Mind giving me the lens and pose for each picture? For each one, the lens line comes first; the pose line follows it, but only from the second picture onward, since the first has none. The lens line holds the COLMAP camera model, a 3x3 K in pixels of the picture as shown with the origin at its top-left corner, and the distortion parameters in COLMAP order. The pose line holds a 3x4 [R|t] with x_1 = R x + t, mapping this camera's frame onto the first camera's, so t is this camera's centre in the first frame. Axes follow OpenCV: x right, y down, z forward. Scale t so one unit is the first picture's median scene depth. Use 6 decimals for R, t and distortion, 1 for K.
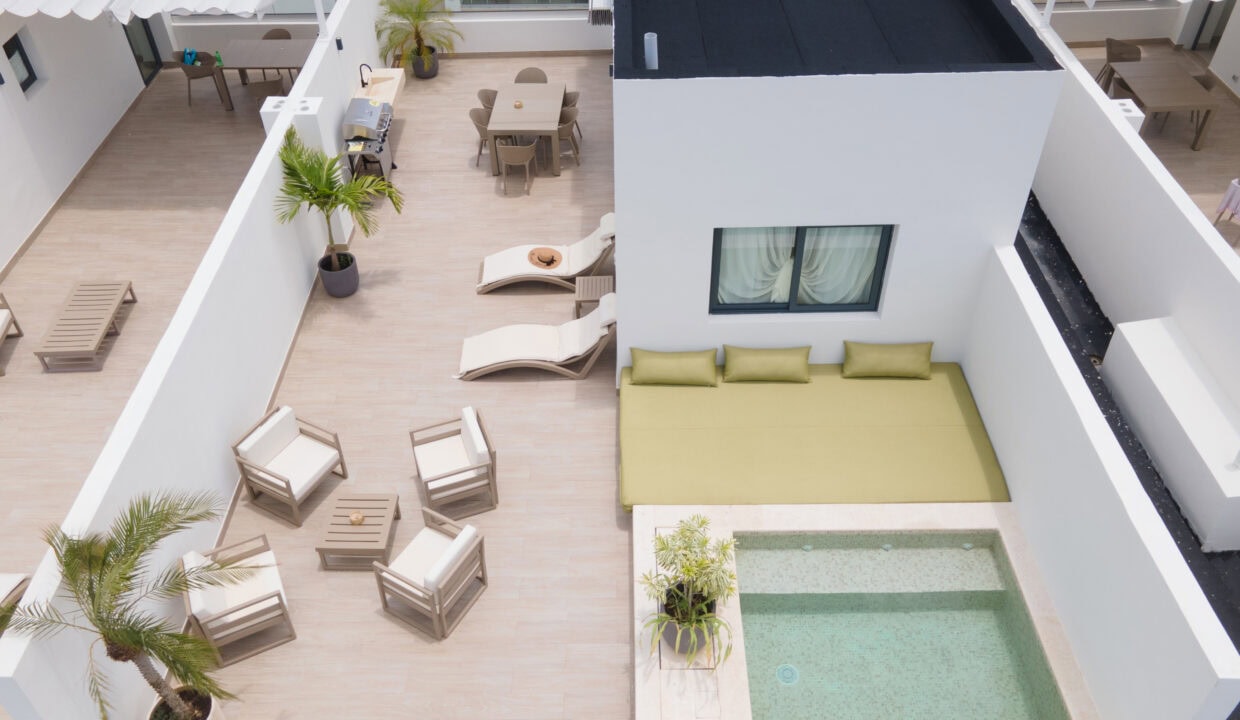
lens RADIAL K [[922.7, 0, 620.0], [0, 922.7, 360.0], [0, 0, 1]] dist [-0.001425, 0.008855]
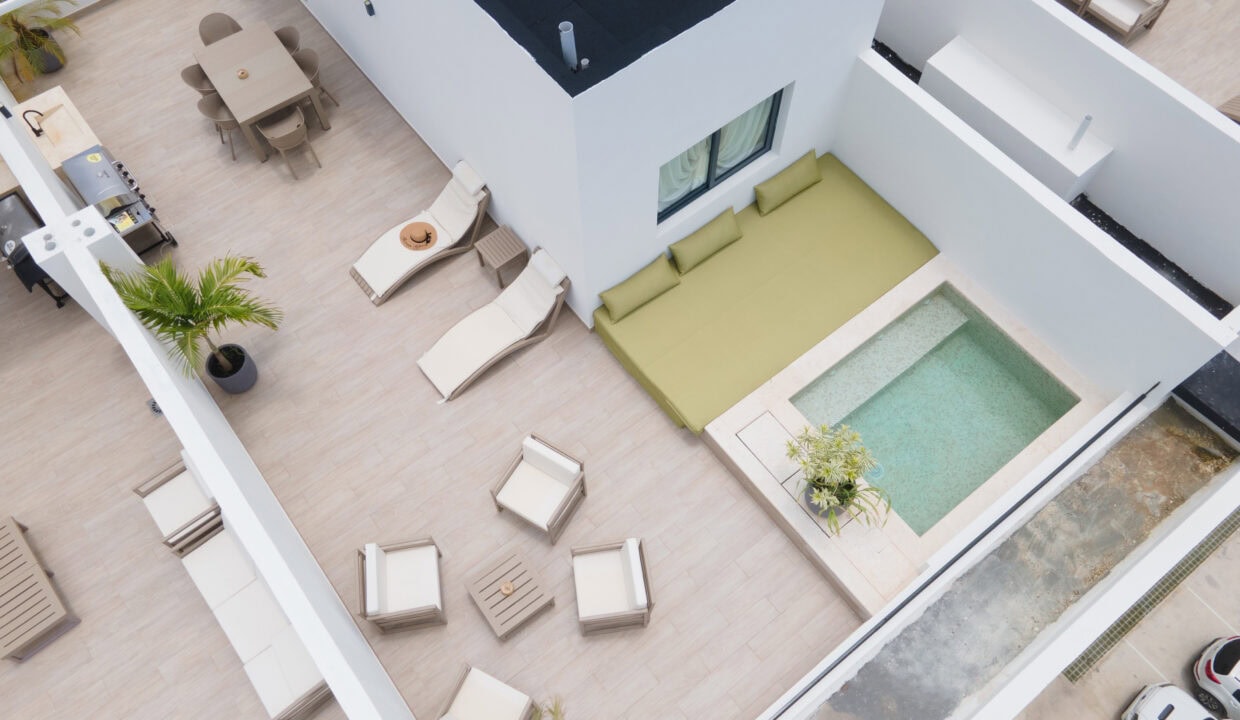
lens RADIAL K [[890.3, 0, 619.3], [0, 890.3, 372.1], [0, 0, 1]] dist [0.054980, -0.000269]
pose [[0.793488, -0.543286, 0.274258, -0.279789], [0.417463, 0.813806, 0.404282, -0.322459], [-0.442834, -0.206300, 0.872547, 0.100405]]
